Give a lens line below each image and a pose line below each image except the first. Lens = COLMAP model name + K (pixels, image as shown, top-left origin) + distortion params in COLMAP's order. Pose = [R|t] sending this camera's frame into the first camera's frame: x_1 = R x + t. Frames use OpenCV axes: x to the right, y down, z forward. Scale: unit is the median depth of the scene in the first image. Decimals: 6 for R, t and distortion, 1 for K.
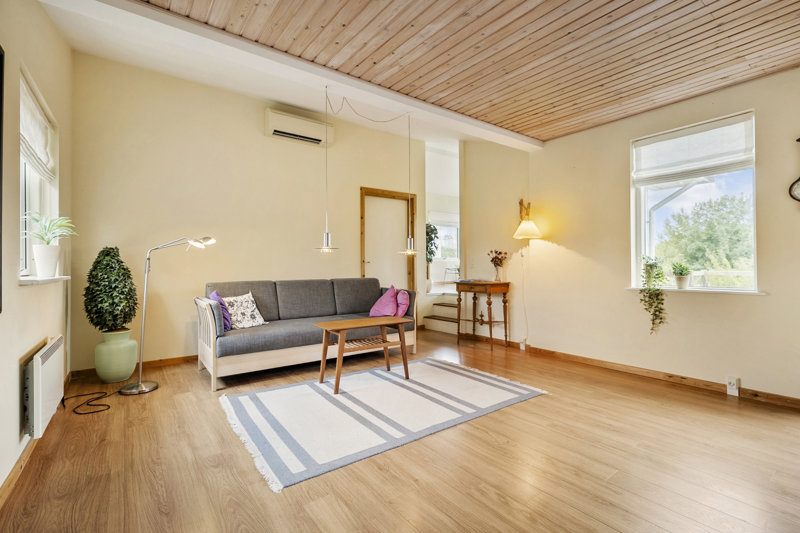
lens RADIAL K [[362.4, 0, 400.0], [0, 362.4, 266.5], [0, 0, 1]] dist [-0.004688, -0.000501]
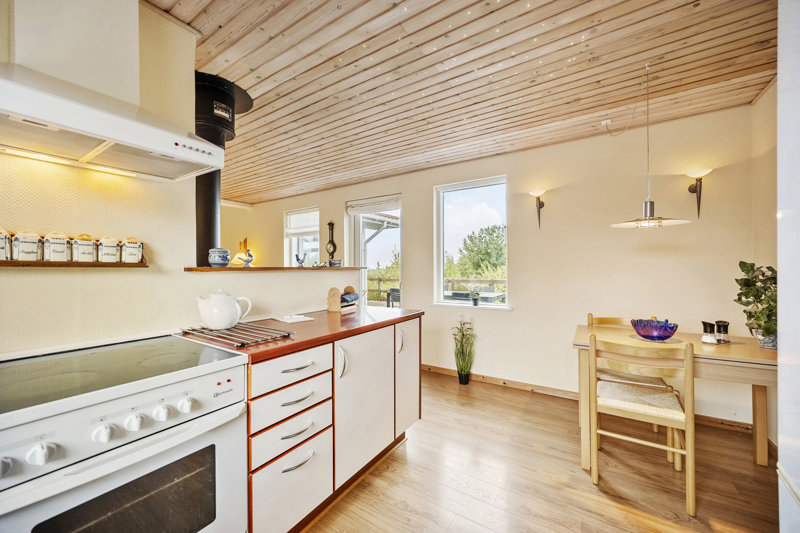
lens RADIAL K [[305.9, 0, 401.4], [0, 305.9, 271.7], [0, 0, 1]] dist [0.000313, 0.003046]
pose [[0.937713, -0.001879, 0.347406, 0.707205], [-0.000625, 0.999975, 0.007096, -0.070122], [-0.347410, -0.006872, 0.937688, -0.665290]]
